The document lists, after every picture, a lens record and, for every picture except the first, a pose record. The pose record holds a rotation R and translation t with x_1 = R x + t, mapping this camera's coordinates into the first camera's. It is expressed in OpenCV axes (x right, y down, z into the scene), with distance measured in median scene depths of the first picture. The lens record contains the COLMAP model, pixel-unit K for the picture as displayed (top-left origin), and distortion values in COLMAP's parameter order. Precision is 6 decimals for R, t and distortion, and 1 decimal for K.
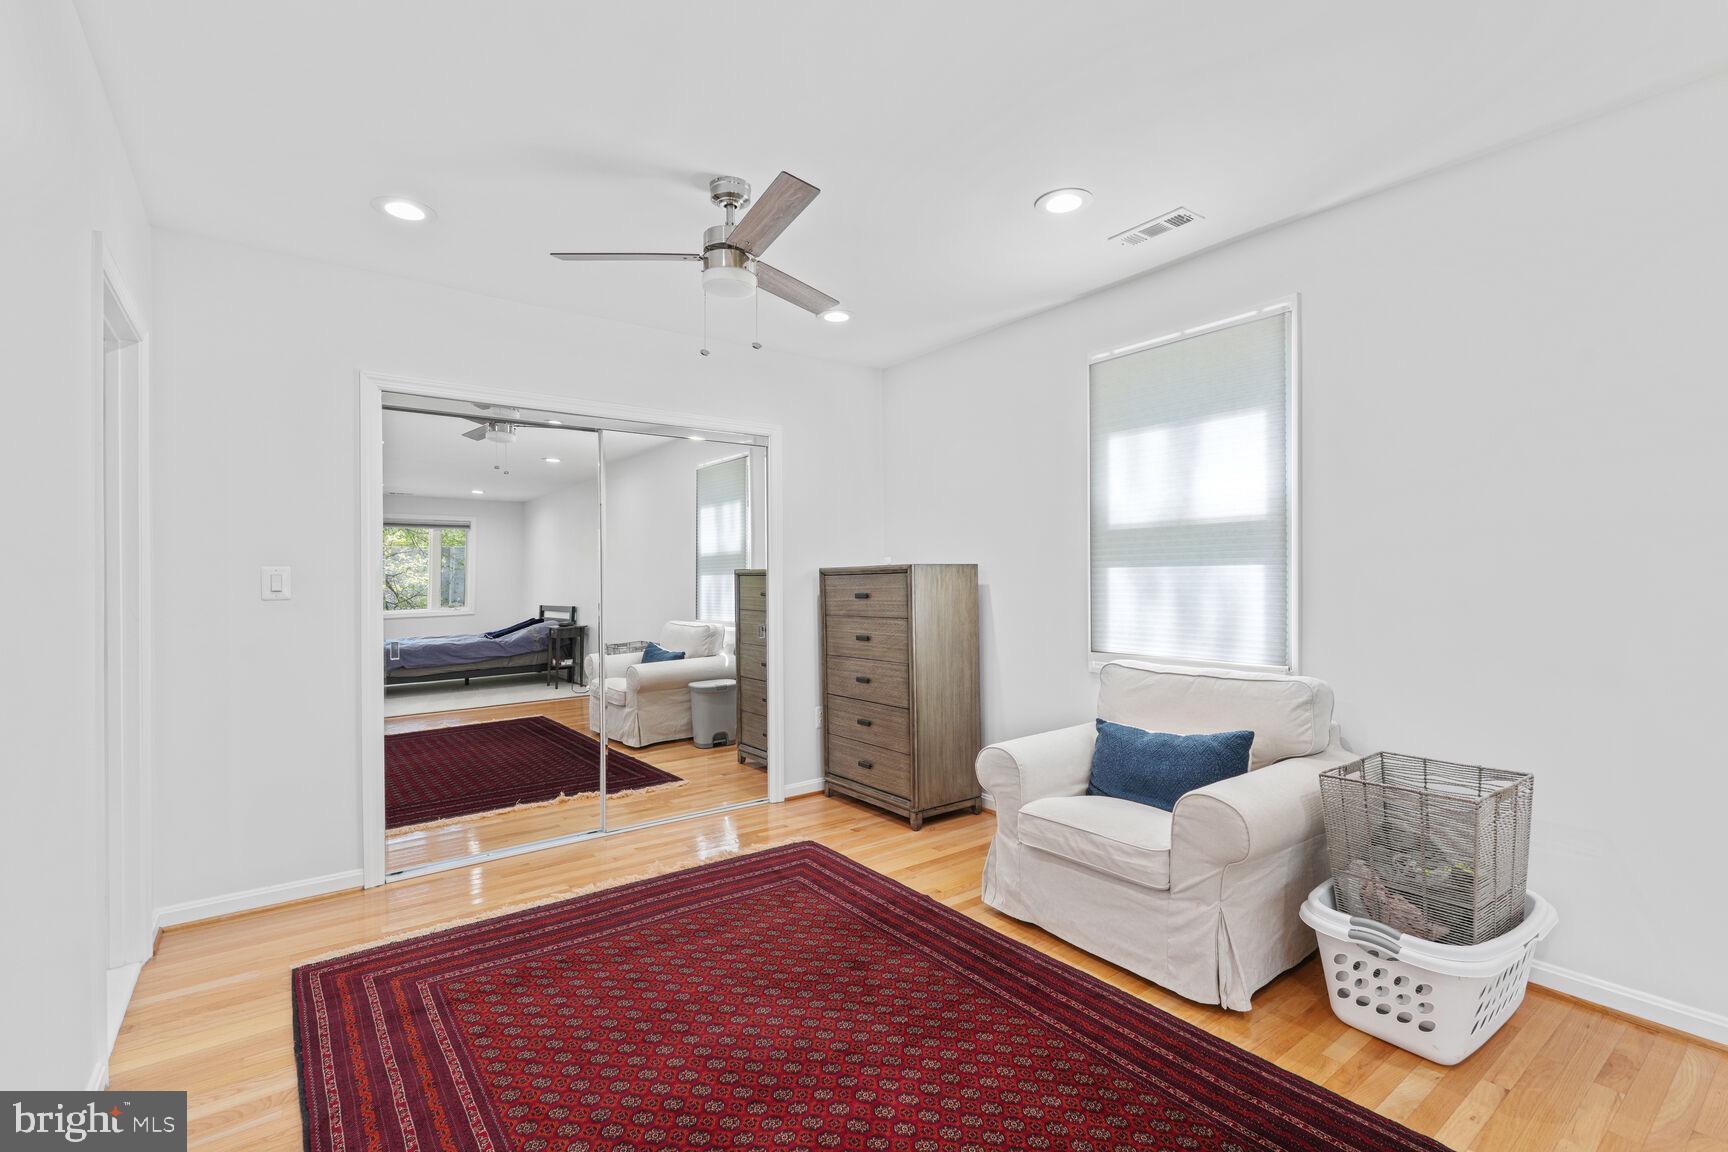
lens RADIAL K [[792.1, 0, 864.7], [0, 792.1, 581.0], [0, 0, 1]] dist [0.001534, 0.000062]
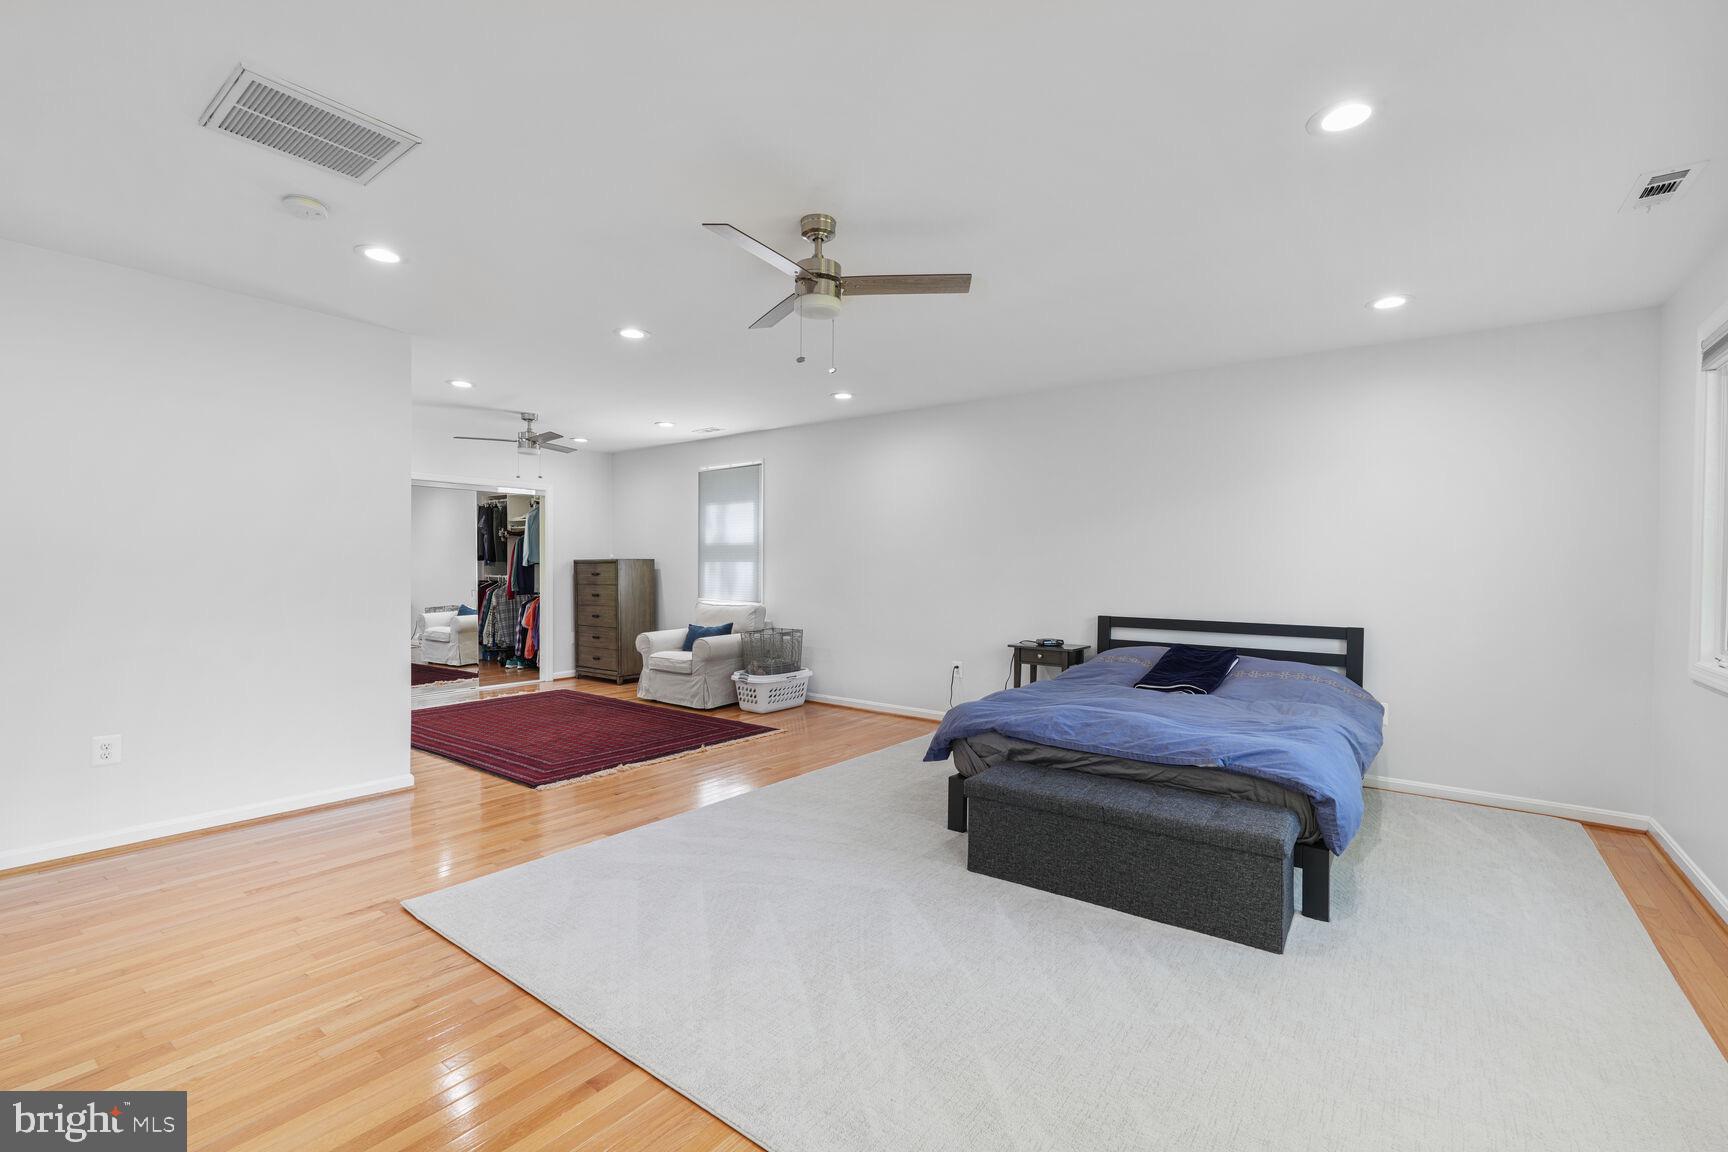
lens RADIAL K [[765.1, 0, 865.6], [0, 765.1, 571.6], [0, 0, 1]] dist [-0.002606, 0.000013]
pose [[0.962334, 0.005718, 0.271808, 0.136614], [-0.007933, 0.999944, 0.007050, -0.006727], [-0.271753, -0.008941, 0.962326, -1.104786]]
